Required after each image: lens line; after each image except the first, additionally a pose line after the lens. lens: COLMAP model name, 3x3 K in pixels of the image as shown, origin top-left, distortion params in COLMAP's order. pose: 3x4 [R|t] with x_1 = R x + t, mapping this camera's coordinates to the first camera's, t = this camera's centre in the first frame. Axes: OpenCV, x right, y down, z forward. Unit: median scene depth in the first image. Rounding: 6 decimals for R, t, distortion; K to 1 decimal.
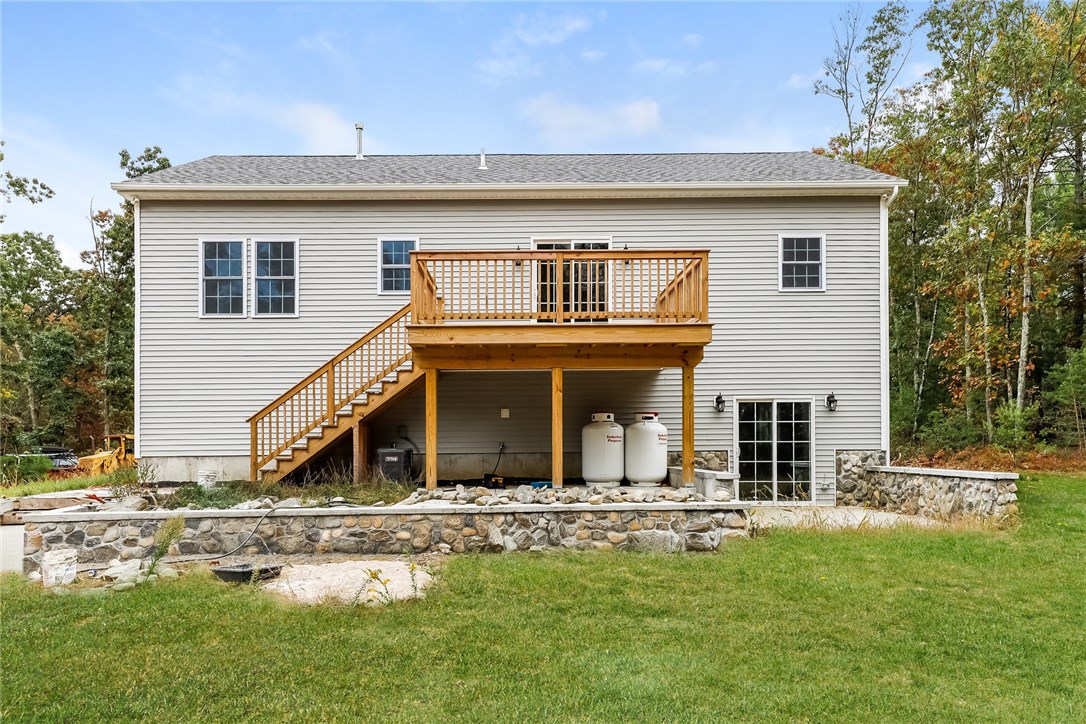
lens RADIAL K [[741.1, 0, 545.5], [0, 741.1, 444.2], [0, 0, 1]] dist [0.022225, -0.001907]
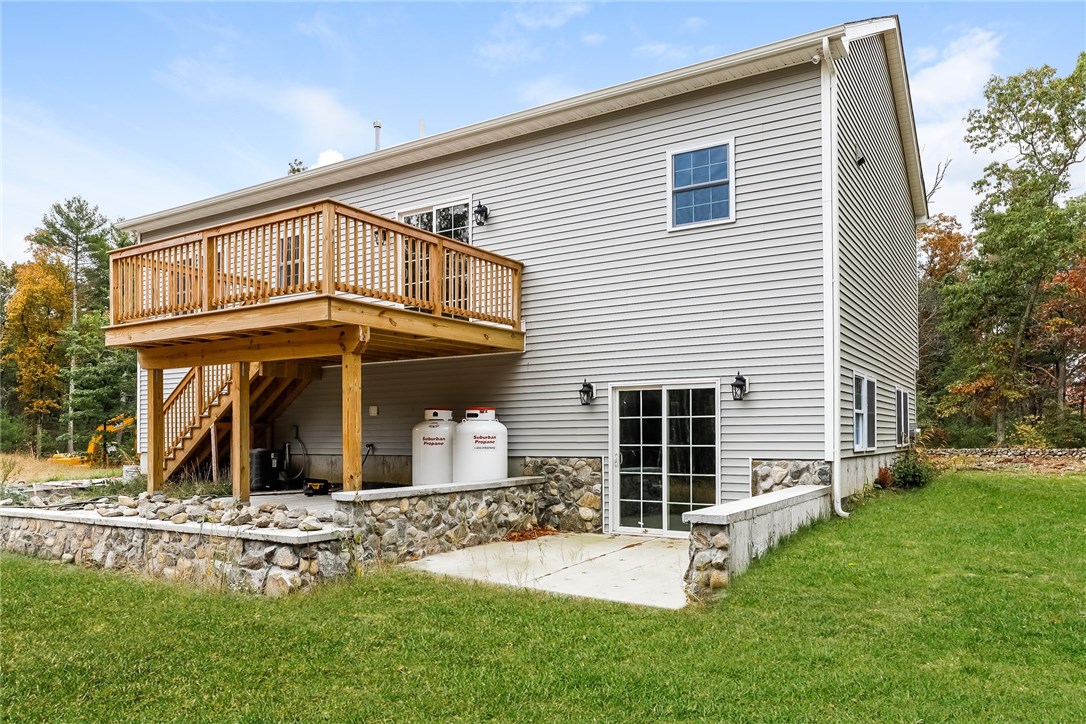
lens RADIAL K [[741.1, 0, 545.5], [0, 741.1, 444.2], [0, 0, 1]] dist [0.022225, -0.001907]
pose [[0.842534, 0.008332, -0.538578, 0.595019], [-0.003172, 0.999940, 0.010507, -0.011724], [0.538633, -0.007144, 0.842510, 0.342704]]
